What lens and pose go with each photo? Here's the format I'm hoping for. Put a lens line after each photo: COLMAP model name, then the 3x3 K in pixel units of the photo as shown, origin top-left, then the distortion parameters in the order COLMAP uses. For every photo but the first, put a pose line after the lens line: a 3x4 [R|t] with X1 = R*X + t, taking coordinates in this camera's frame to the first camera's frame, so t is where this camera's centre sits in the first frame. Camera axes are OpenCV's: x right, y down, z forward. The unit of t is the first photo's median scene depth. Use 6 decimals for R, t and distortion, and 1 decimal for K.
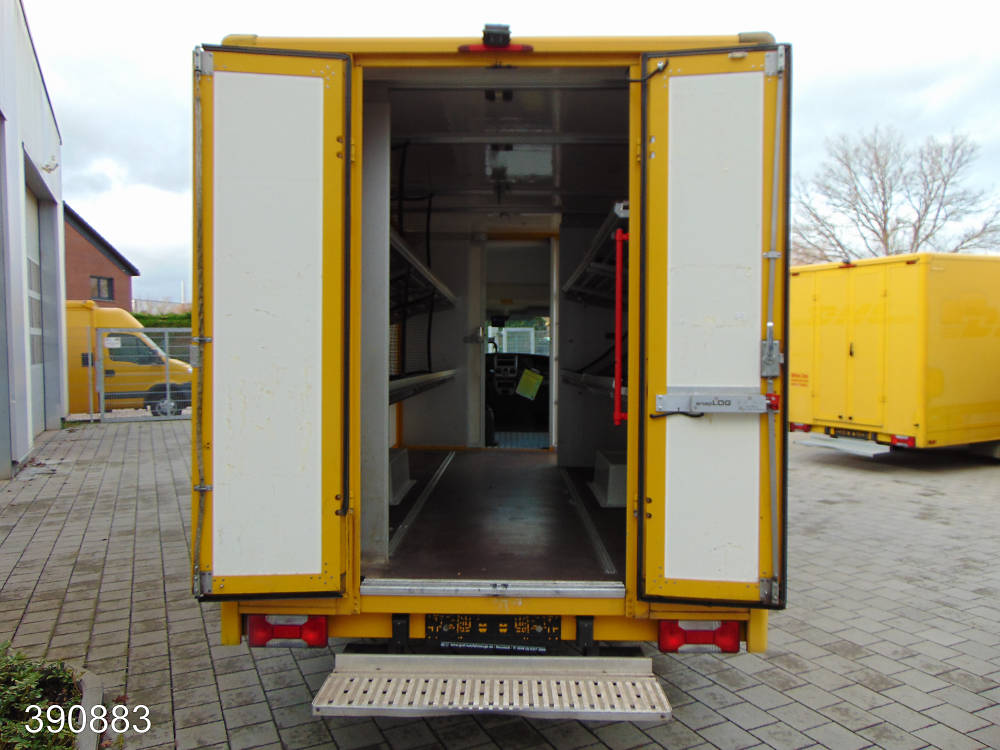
lens RADIAL K [[729.5, 0, 500.0], [0, 729.5, 376.4], [0, 0, 1]] dist [0.007716, 0.001404]
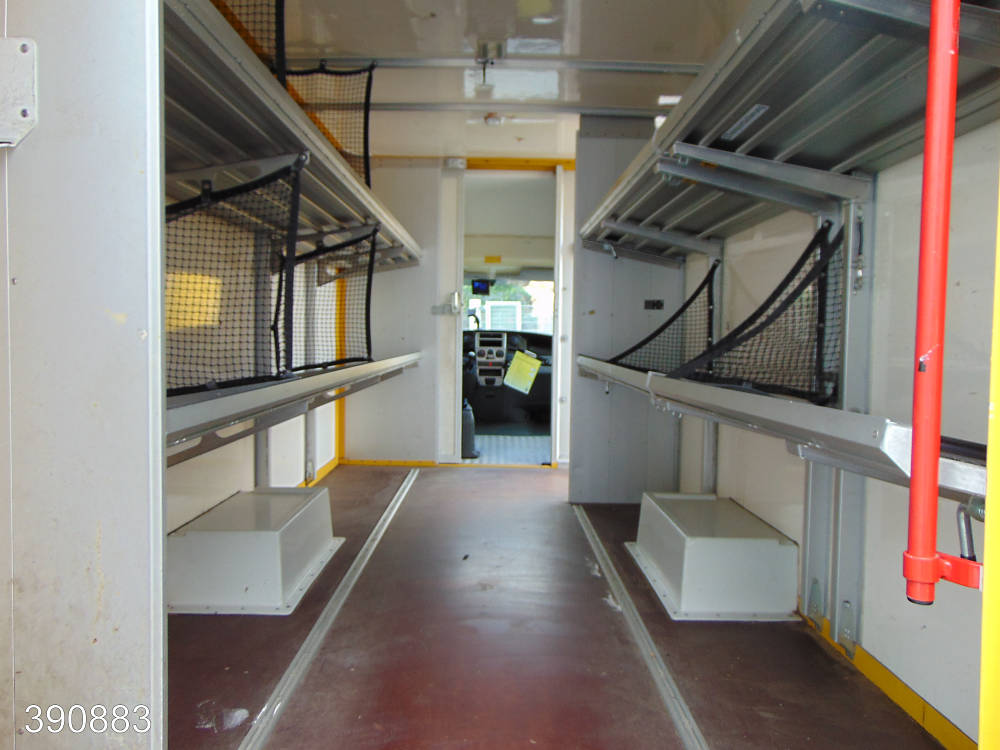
lens RADIAL K [[729.5, 0, 500.5], [0, 729.5, 371.4], [0, 0, 1]] dist [0.007716, 0.001404]
pose [[0.999649, 0.007437, 0.025444, -0.001019], [-0.008068, 0.999660, 0.024807, -0.009122], [-0.025251, -0.025004, 0.999368, 0.286880]]
